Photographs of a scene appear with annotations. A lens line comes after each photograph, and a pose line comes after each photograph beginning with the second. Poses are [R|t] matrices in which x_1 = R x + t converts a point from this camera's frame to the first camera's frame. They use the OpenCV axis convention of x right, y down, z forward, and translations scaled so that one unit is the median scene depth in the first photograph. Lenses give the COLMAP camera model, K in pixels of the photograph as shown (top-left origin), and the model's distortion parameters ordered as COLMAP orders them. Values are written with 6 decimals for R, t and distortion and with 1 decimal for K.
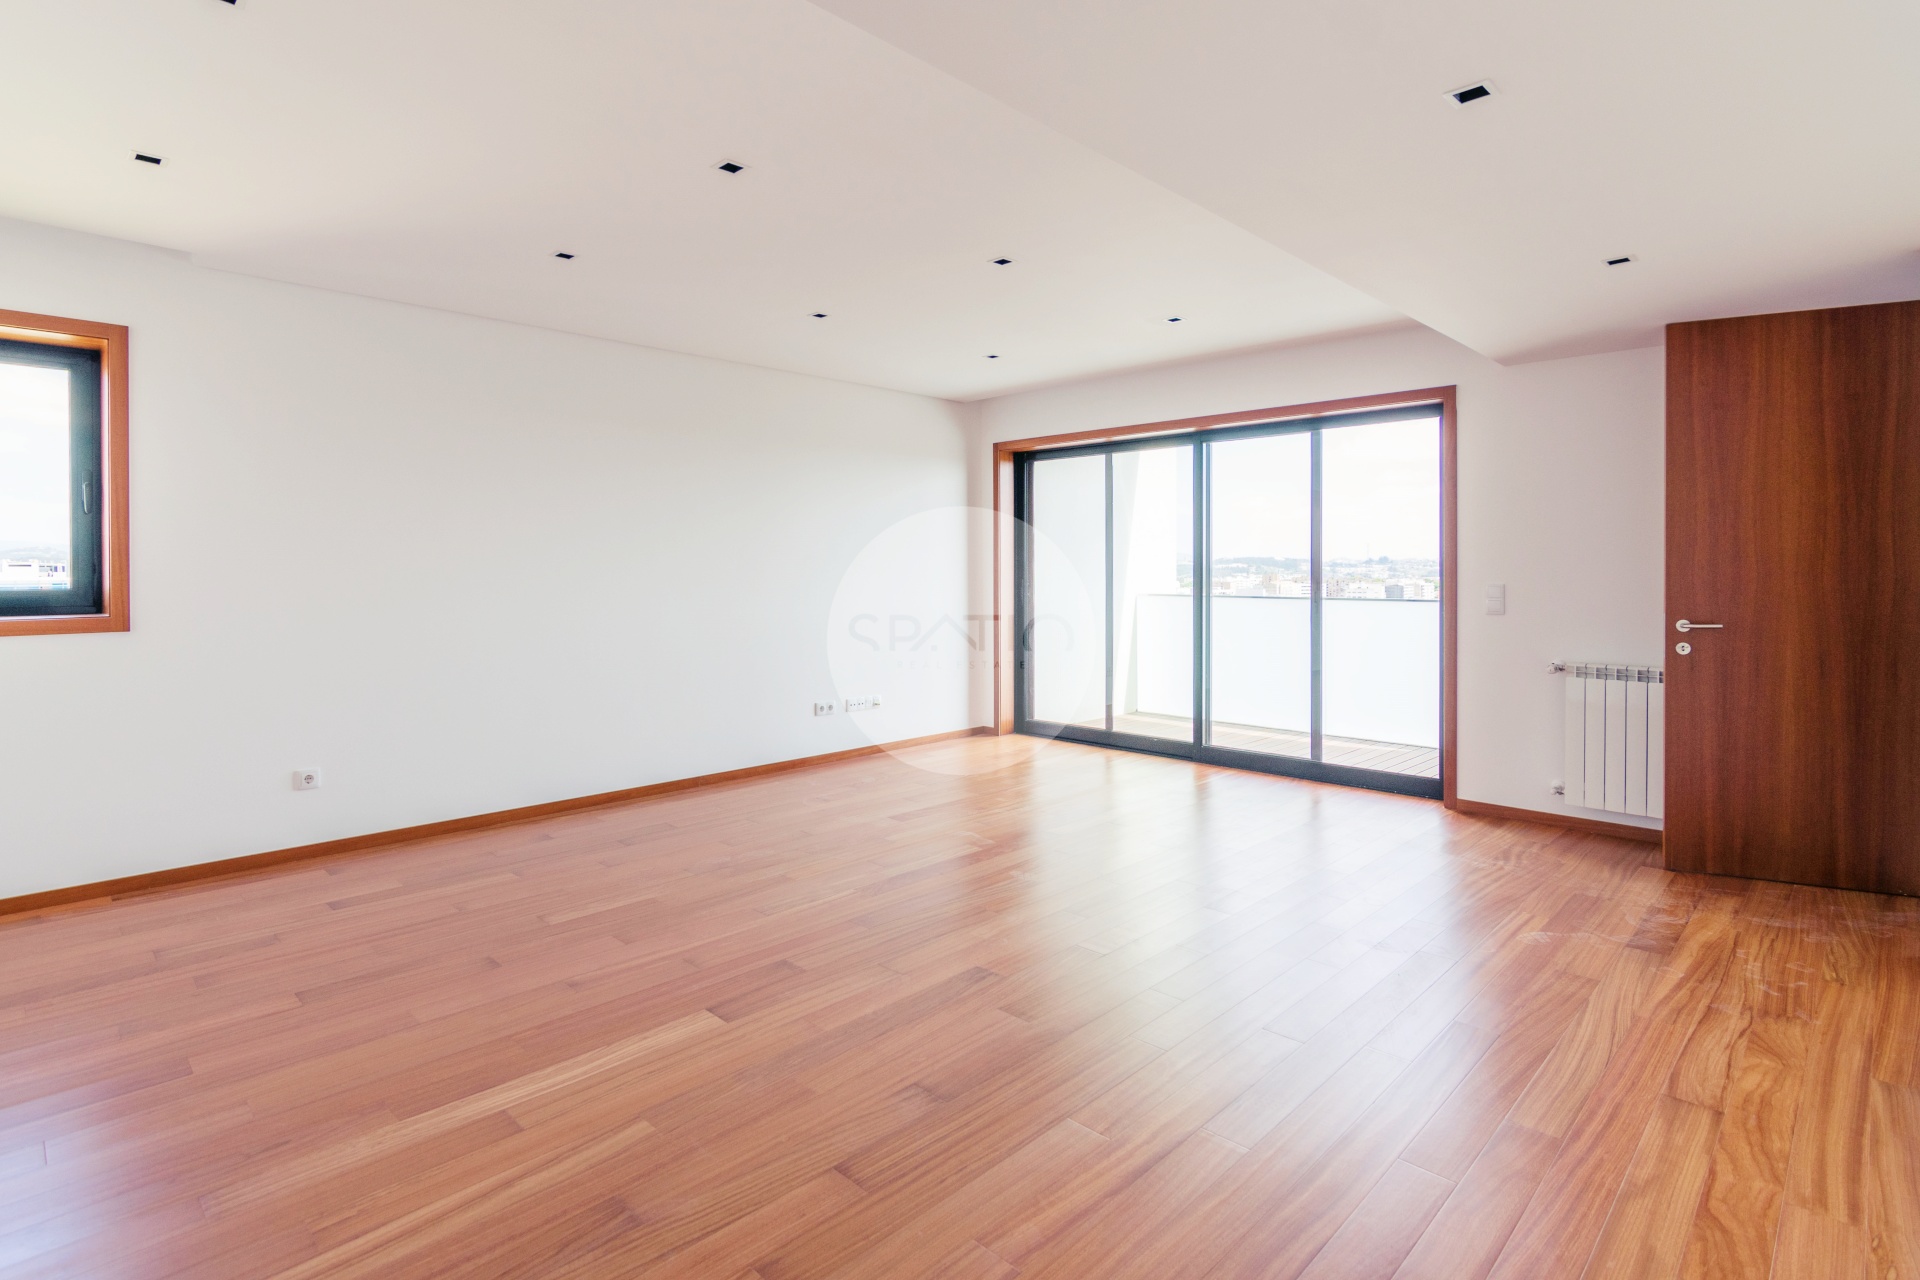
lens RADIAL K [[951.9, 0, 921.5], [0, 951.9, 572.4], [0, 0, 1]] dist [-0.000040, 0.000452]
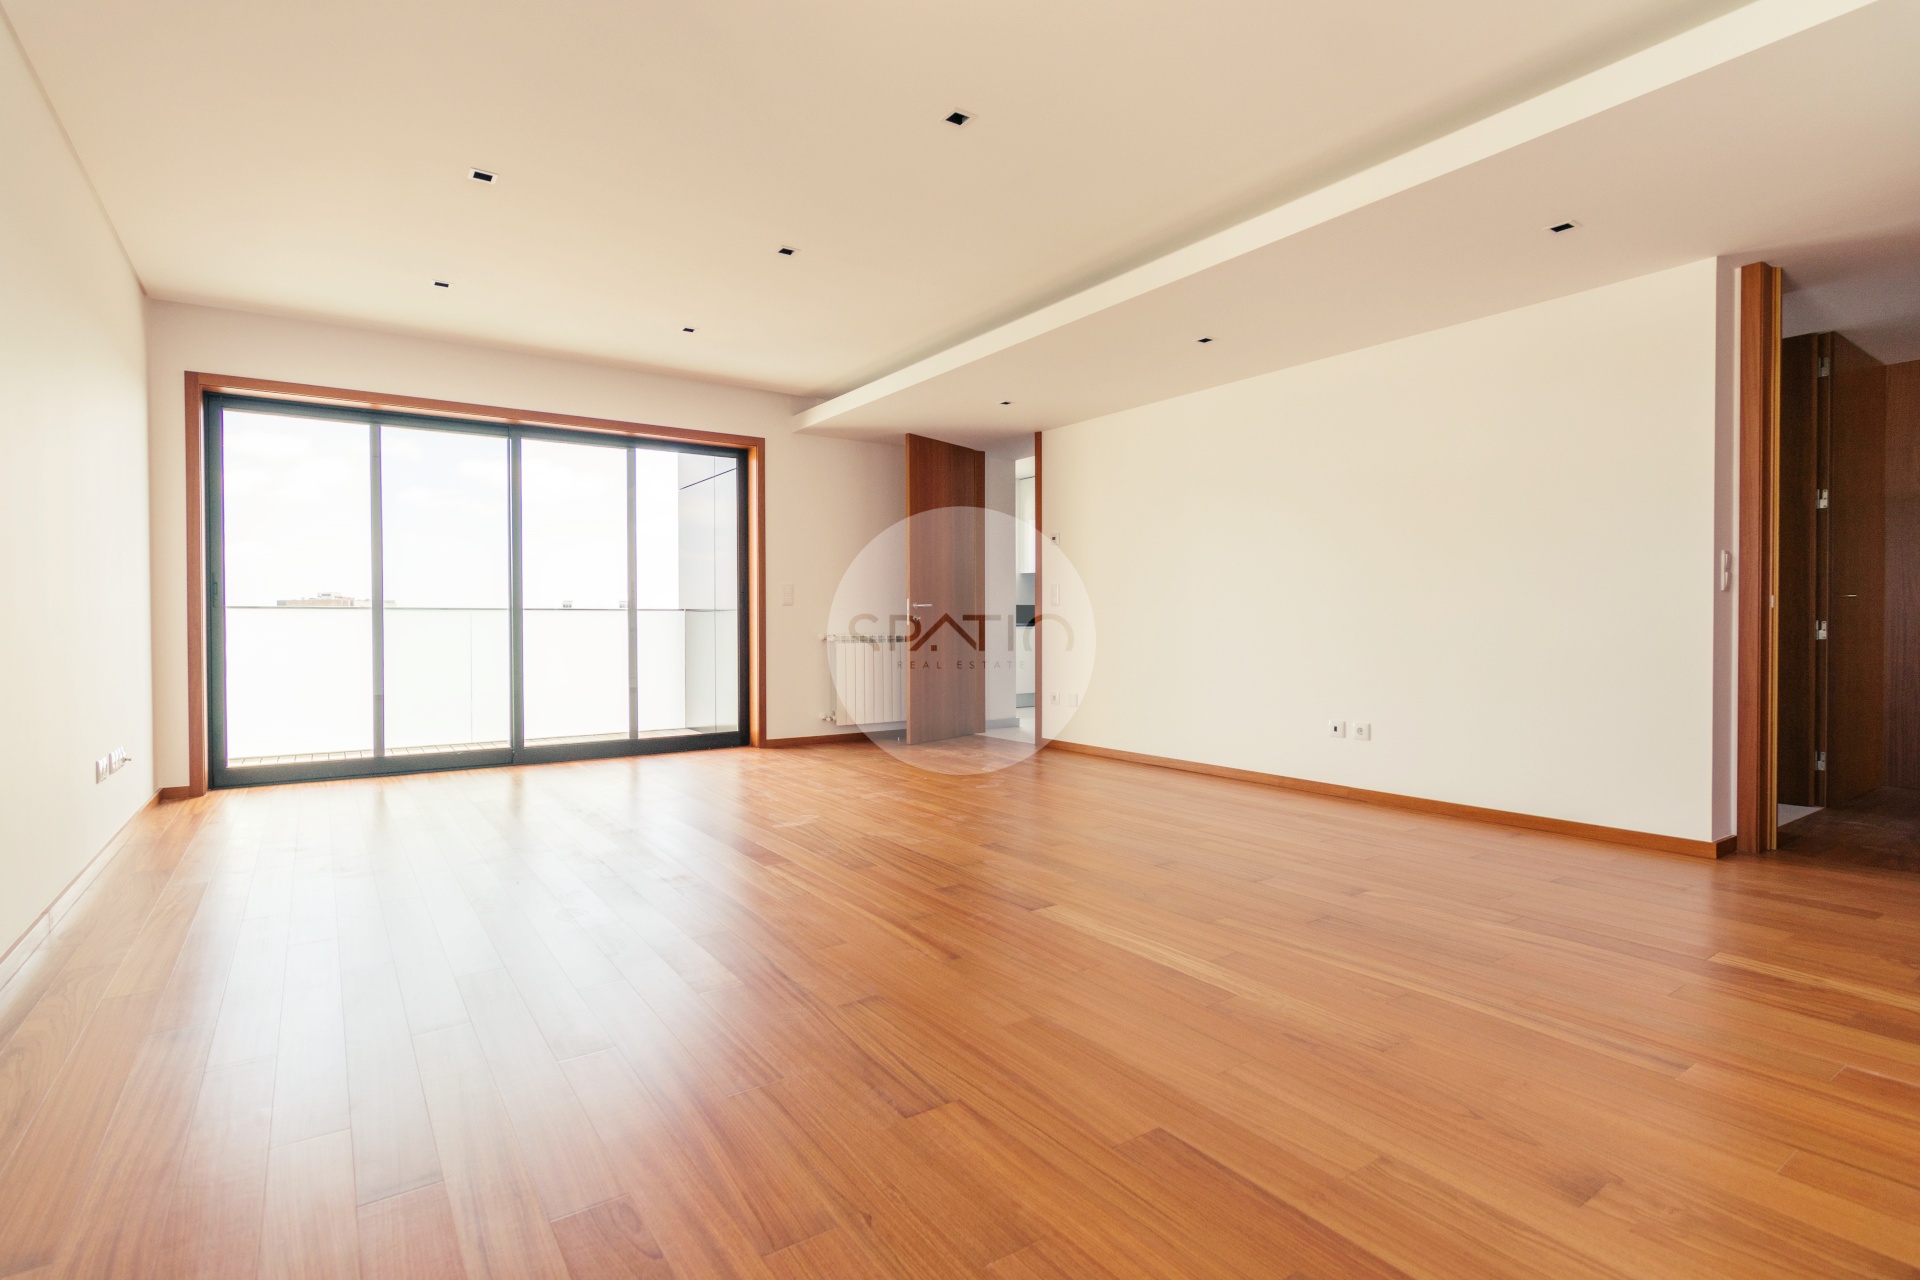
lens RADIAL K [[951.9, 0, 945.1], [0, 951.9, 627.7], [0, 0, 1]] dist [-0.000040, 0.000452]
pose [[0.168009, -0.001859, 0.985784, -0.603273], [0.007759, 0.999970, 0.000563, 0.062635], [-0.985755, 0.007555, 0.168019, 0.420457]]
